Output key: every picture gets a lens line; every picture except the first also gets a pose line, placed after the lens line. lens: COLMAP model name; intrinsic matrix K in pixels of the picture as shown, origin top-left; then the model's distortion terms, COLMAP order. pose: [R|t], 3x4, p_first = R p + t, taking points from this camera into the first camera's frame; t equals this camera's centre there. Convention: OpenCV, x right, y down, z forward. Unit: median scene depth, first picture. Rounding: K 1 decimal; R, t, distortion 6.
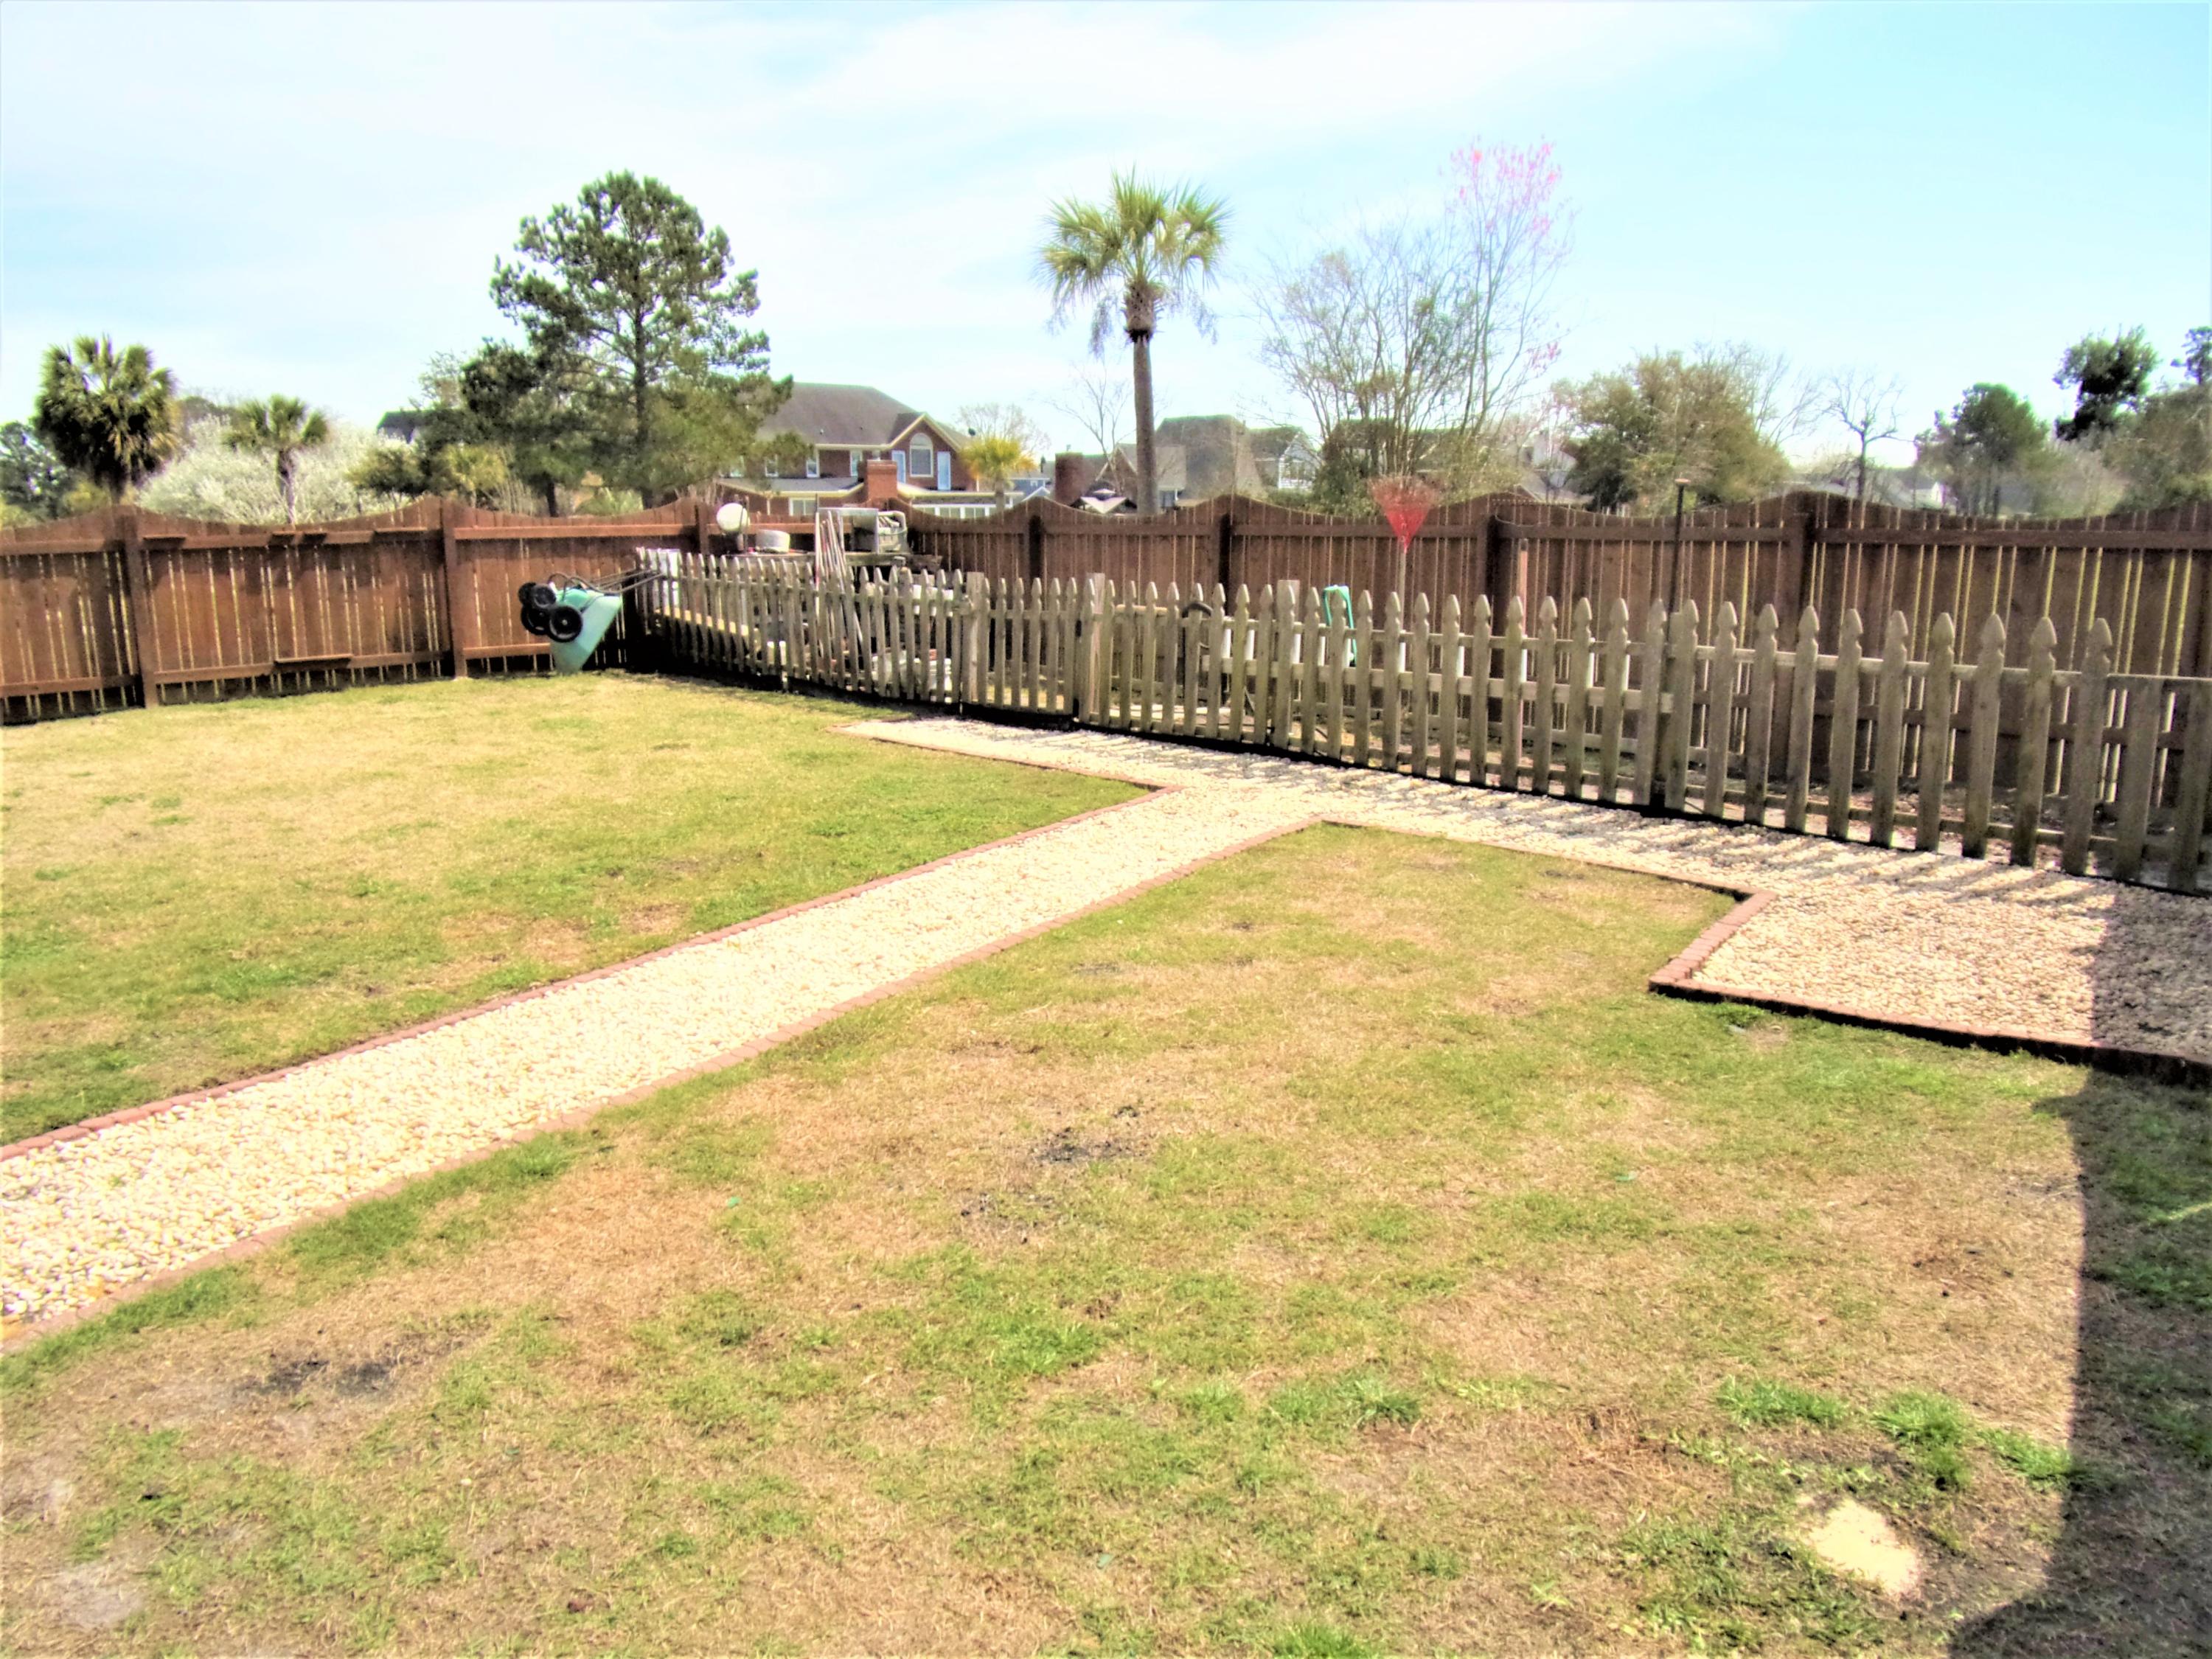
lens RADIAL K [[1605.8, 0, 1101.4], [0, 1605.8, 847.9], [0, 0, 1]] dist [-0.051122, 0.031155]
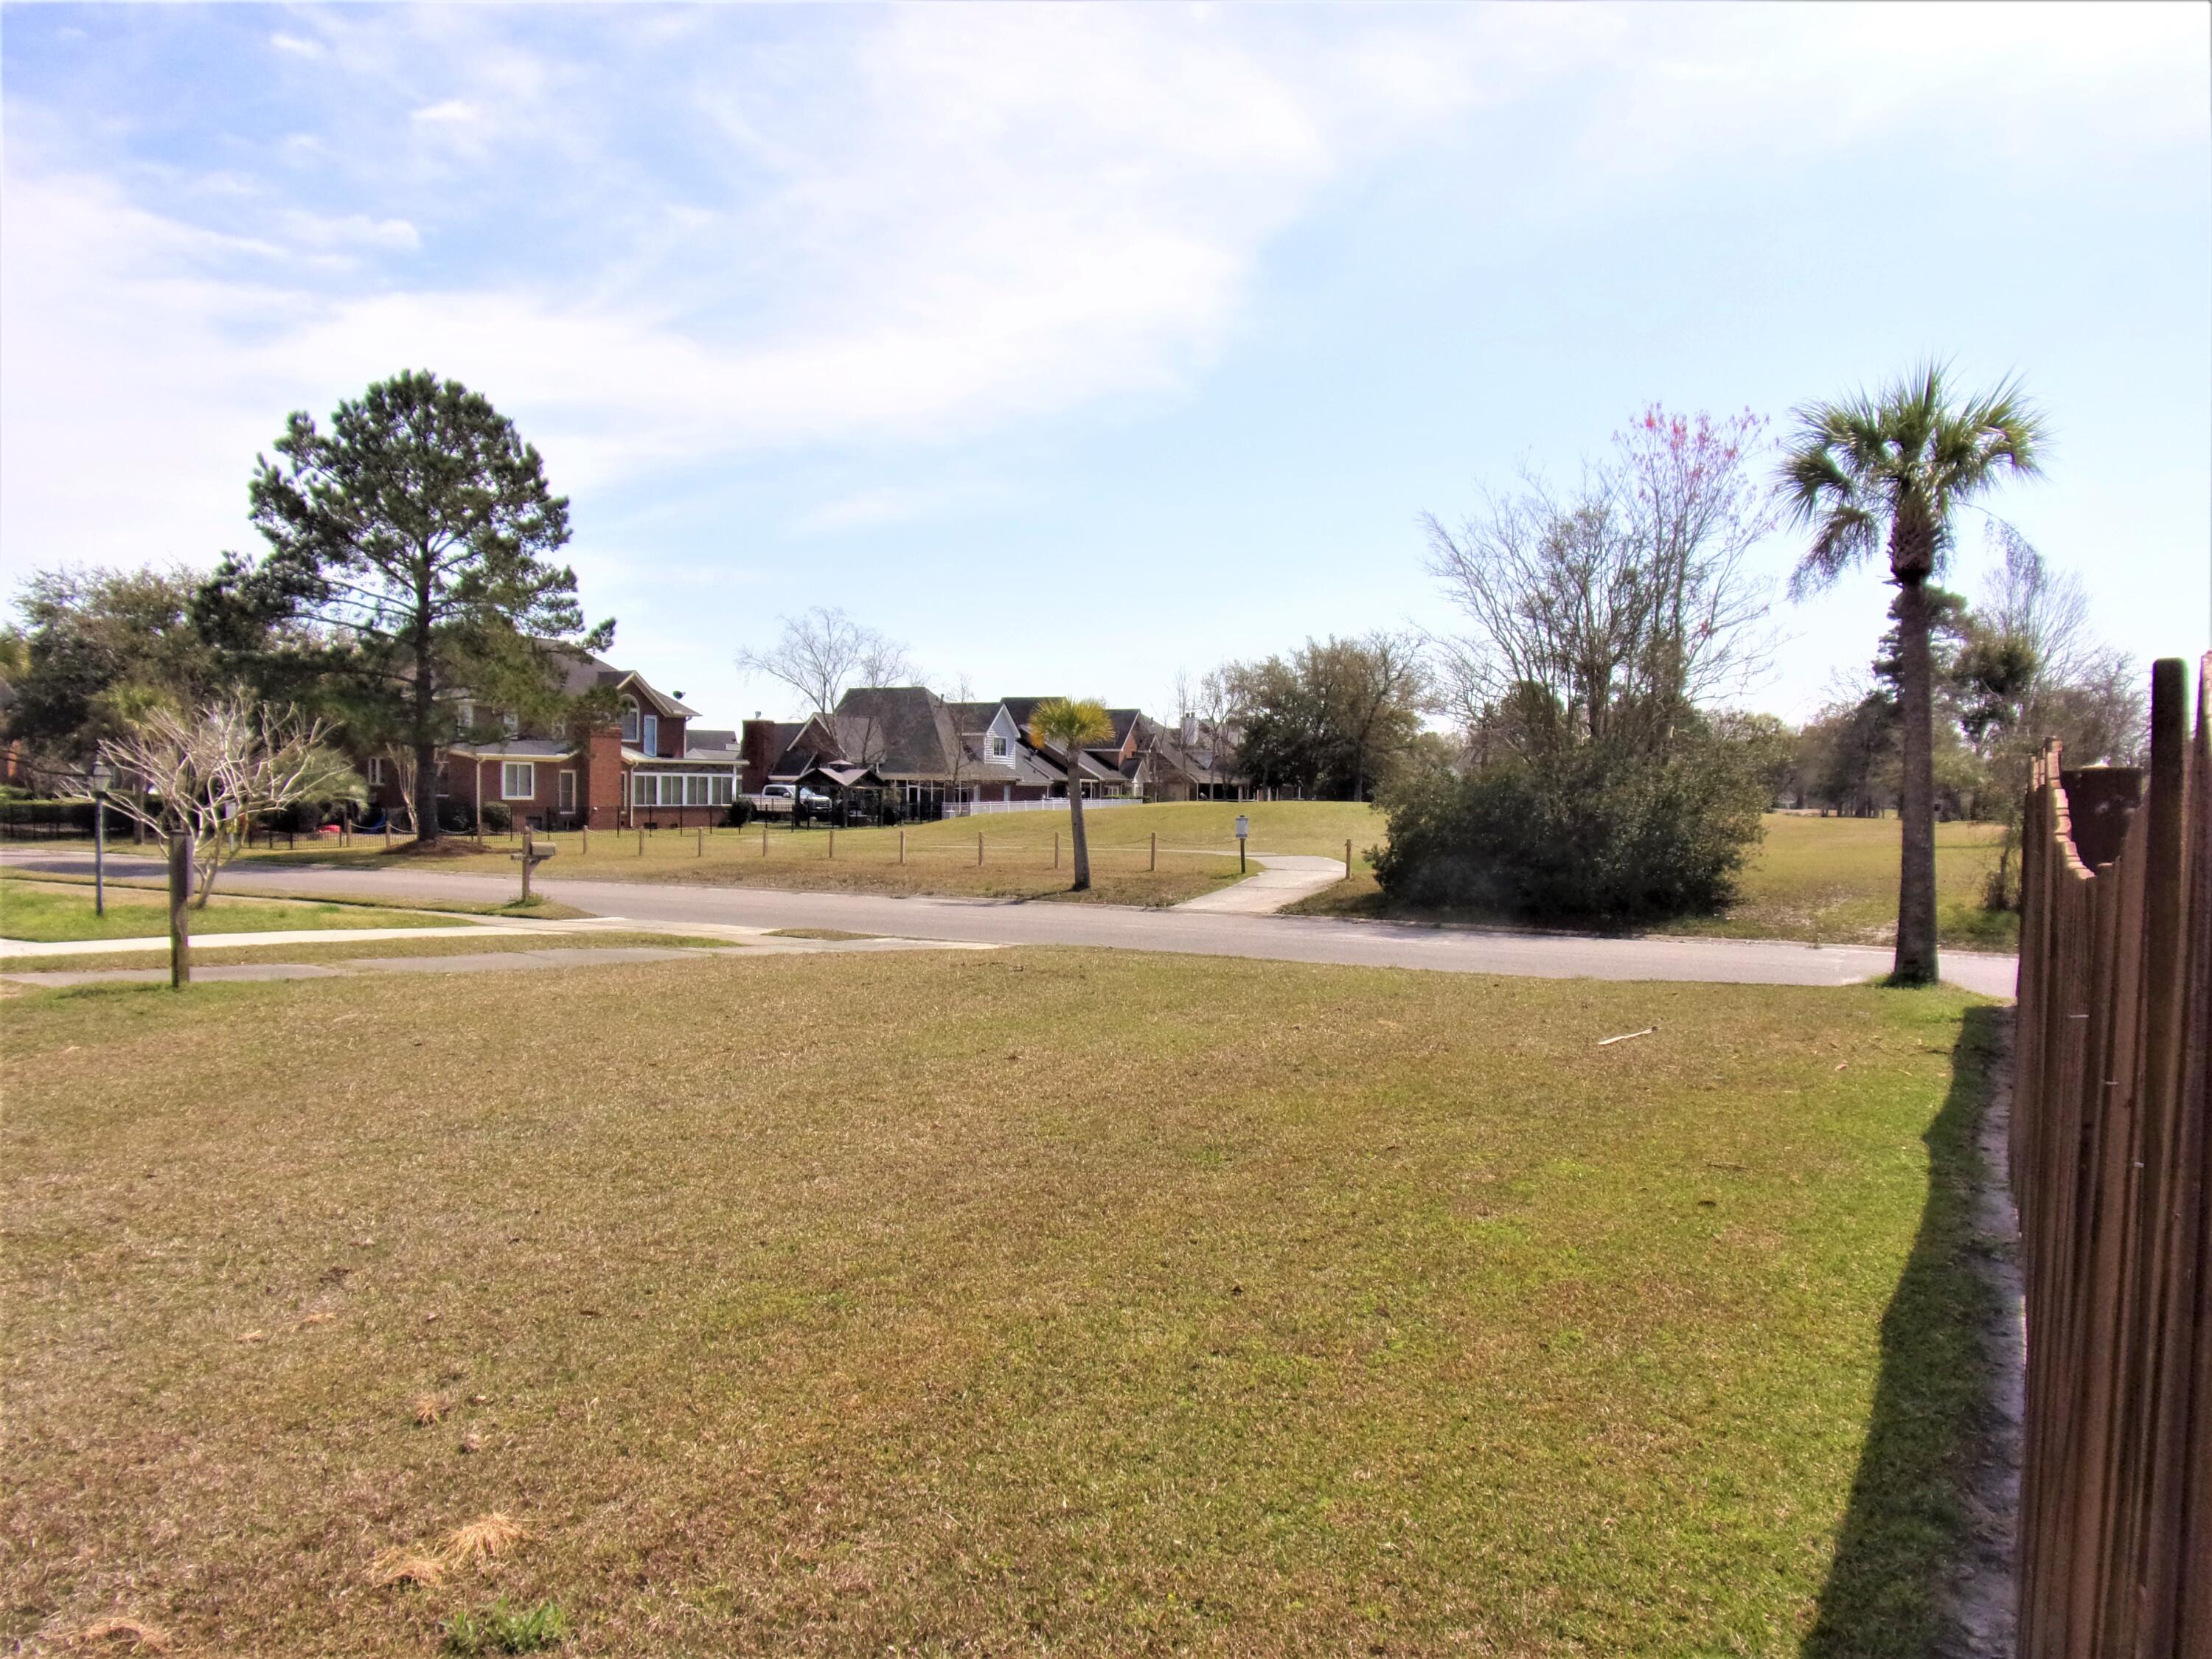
lens RADIAL K [[1605.8, 0, 1101.4], [0, 1605.8, 847.9], [0, 0, 1]] dist [-0.051122, 0.031155]
pose [[0.952179, 0.007142, 0.305457, -0.260003], [0.044125, 0.986032, -0.160602, -0.036843], [-0.302337, 0.166400, 0.938564, 0.186116]]
